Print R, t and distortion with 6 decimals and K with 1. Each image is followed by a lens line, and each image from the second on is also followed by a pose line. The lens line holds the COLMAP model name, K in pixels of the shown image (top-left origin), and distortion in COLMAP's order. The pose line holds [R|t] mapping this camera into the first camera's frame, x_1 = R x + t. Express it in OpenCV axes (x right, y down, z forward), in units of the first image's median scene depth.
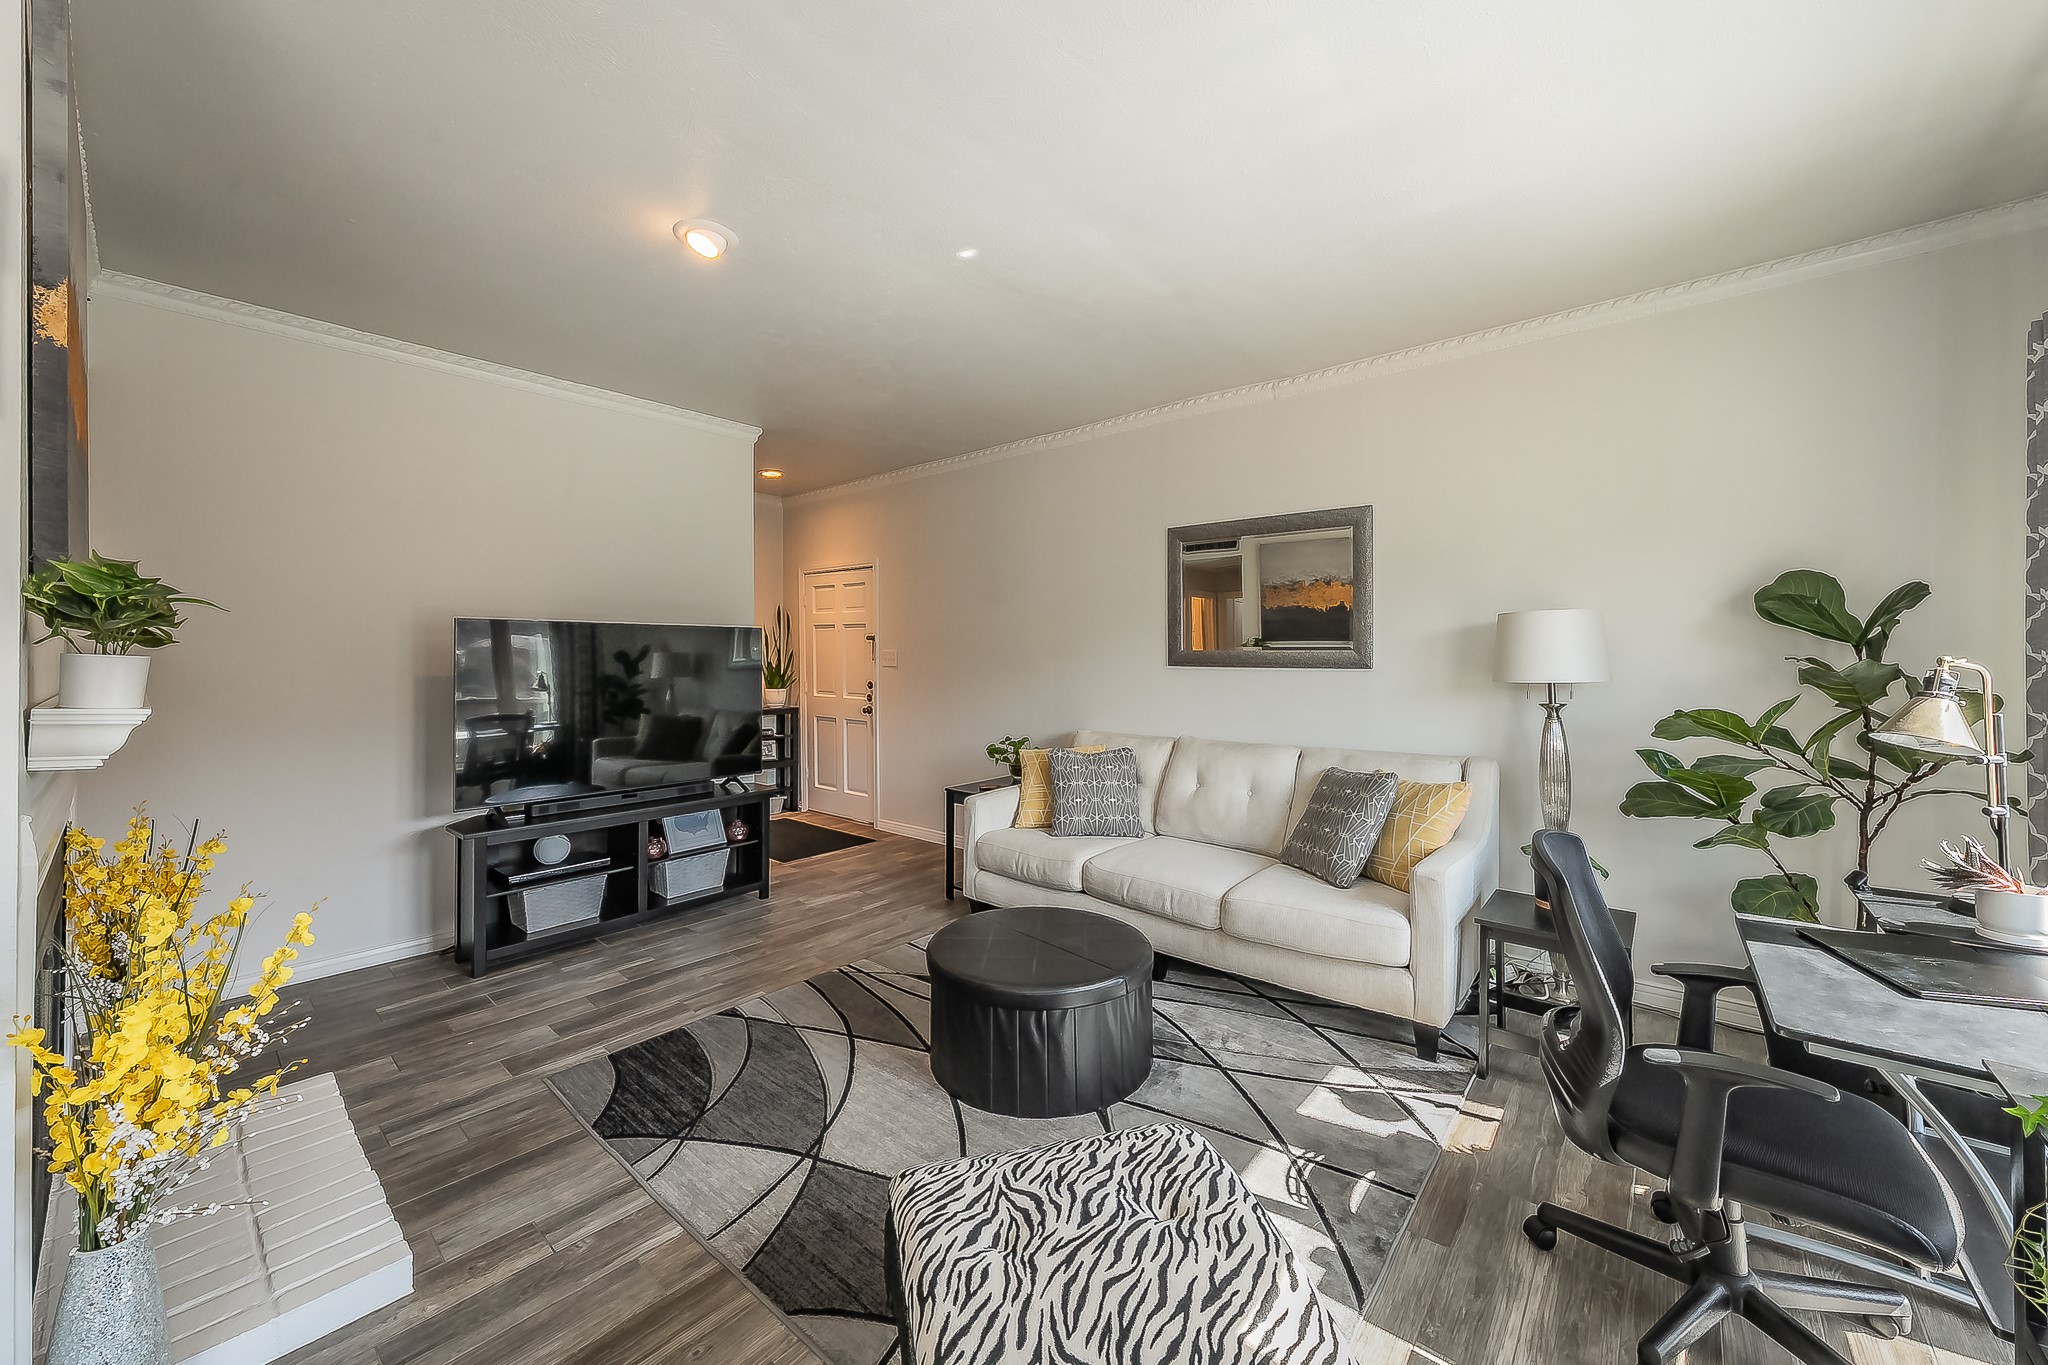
lens RADIAL K [[762.9, 0, 1001.6], [0, 762.9, 648.5], [0, 0, 1]] dist [-0.000594, -0.000187]
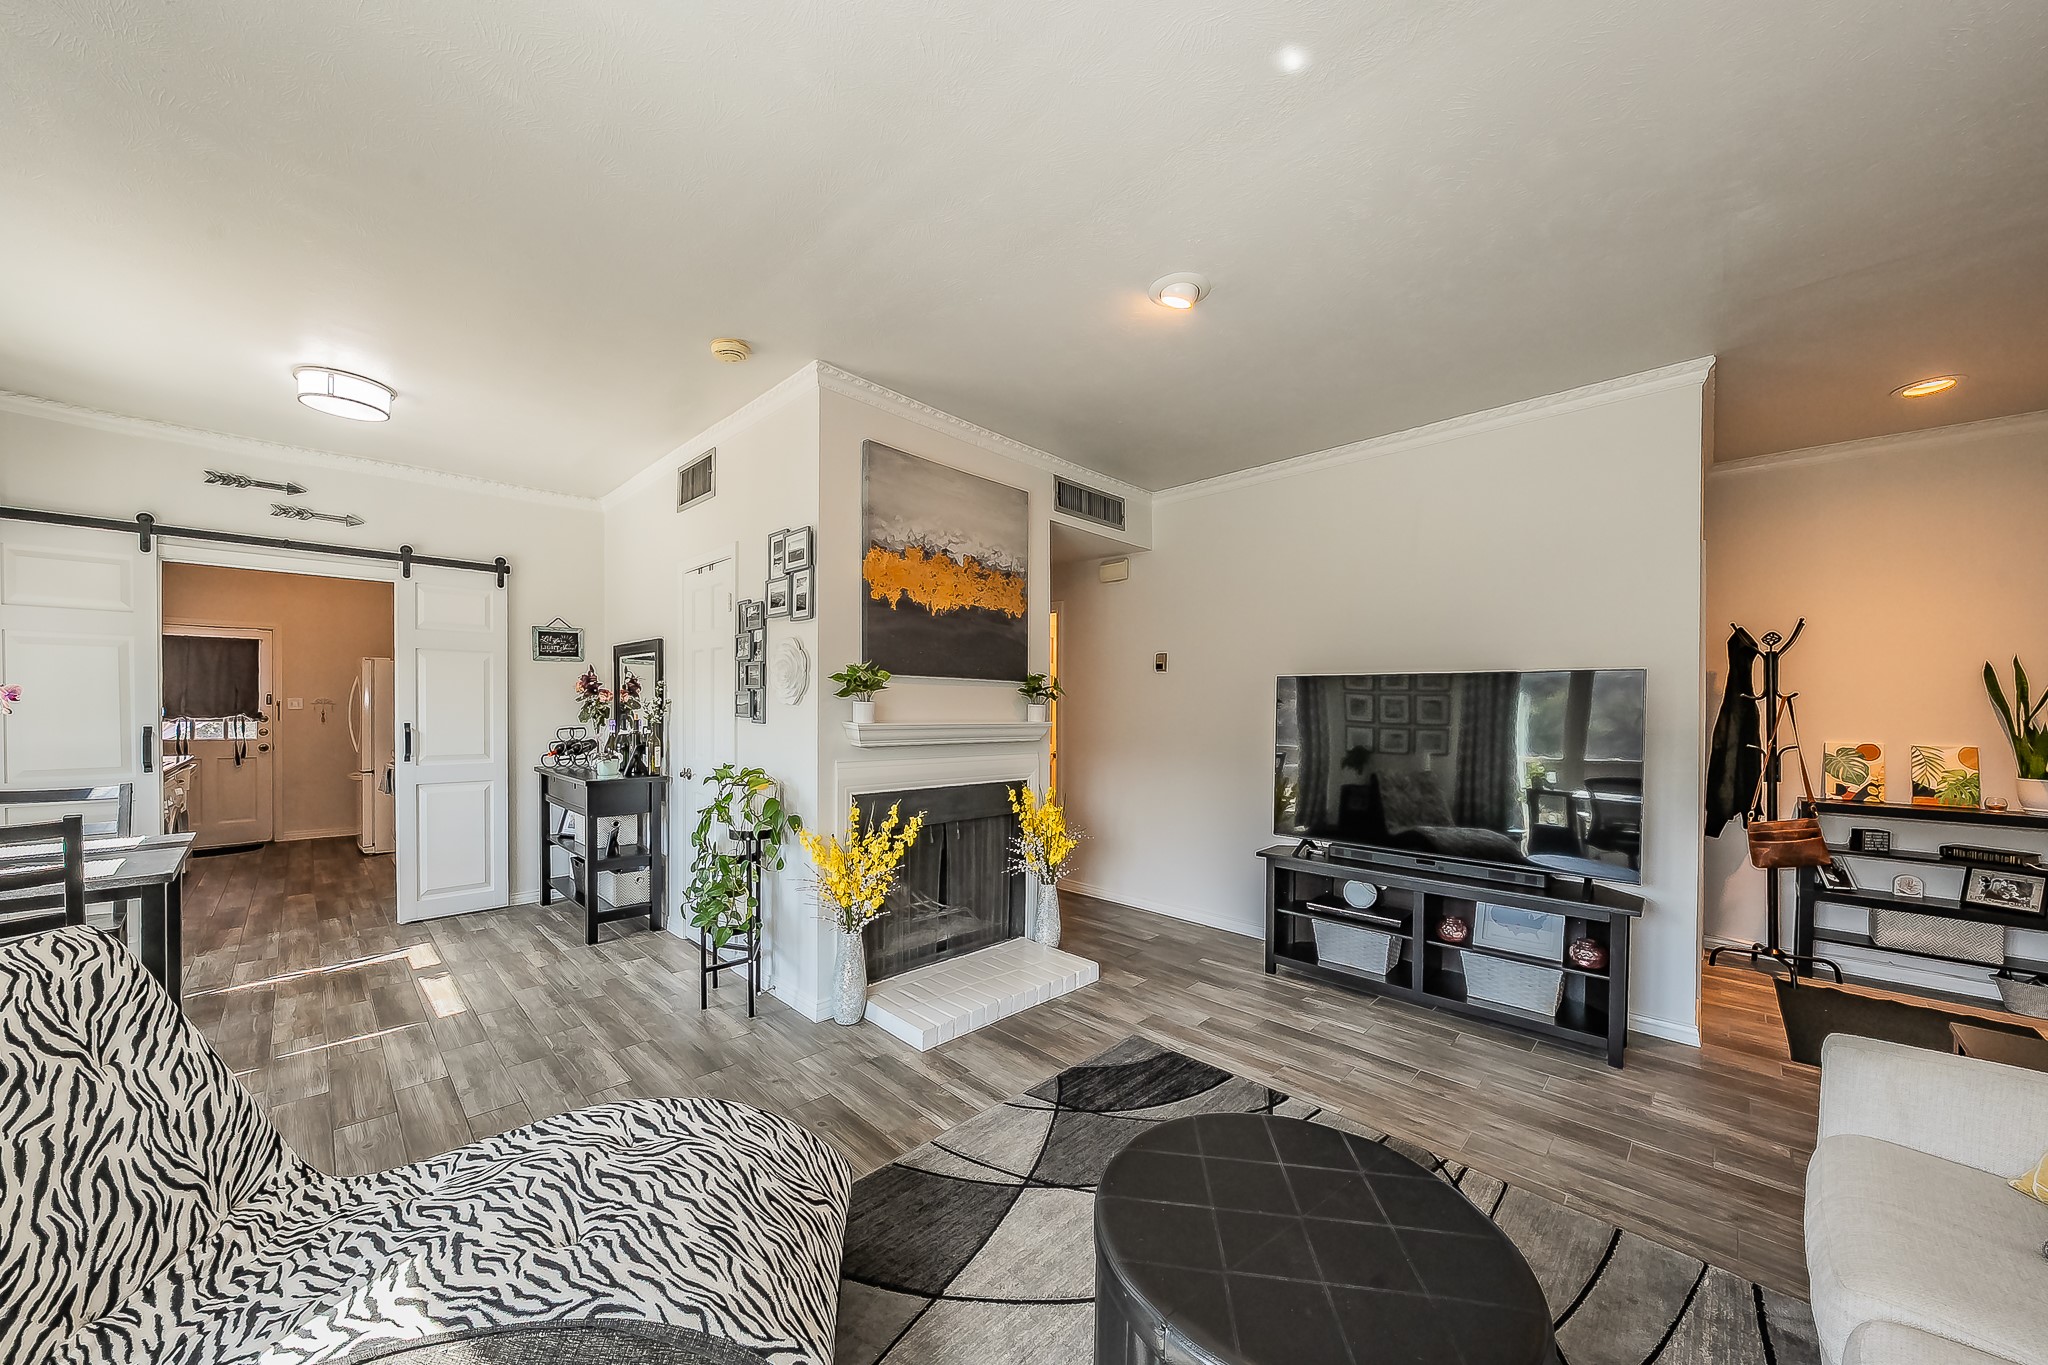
lens RADIAL K [[714.8, 0, 1023.2], [0, 714.8, 714.7], [0, 0, 1]] dist [-0.005476, 0.000203]
pose [[-0.048531, 0.009564, -0.998776, 0.524099], [-0.003999, 0.999944, 0.009770, 0.015292], [0.998814, 0.004469, -0.048490, 0.765556]]
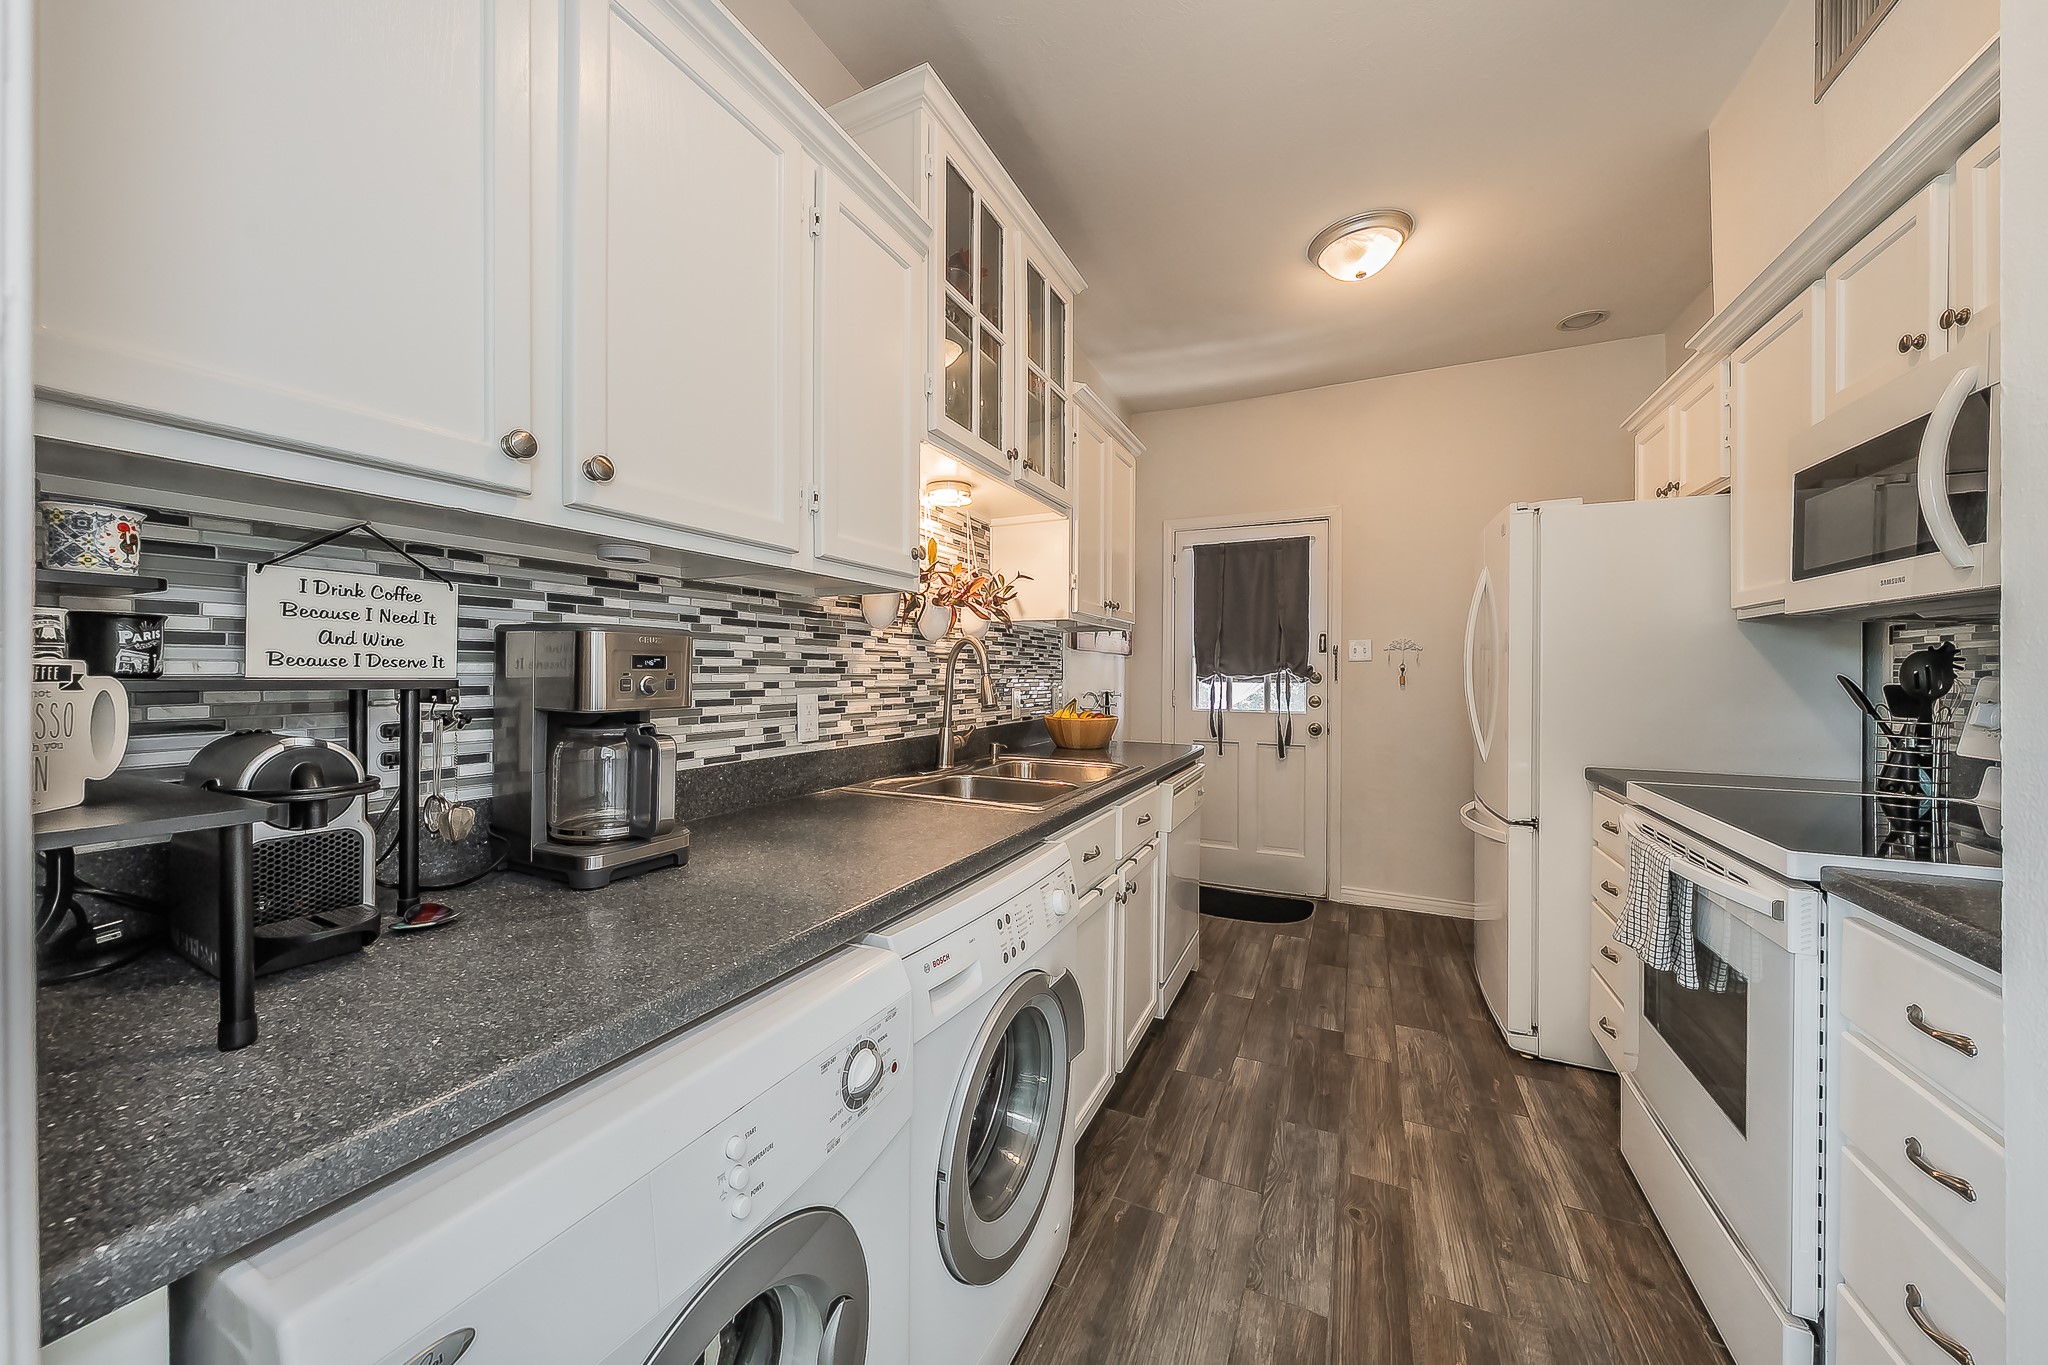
lens RADIAL K [[723.0, 0, 990.4], [0, 723.0, 684.0], [0, 0, 1]] dist [-0.006991, -0.000057]
pose [[-0.966305, 0.005295, -0.257346, -0.829300], [0.002650, 0.999940, 0.010625, 0.058549], [0.257387, 0.009585, -0.966261, -0.781416]]
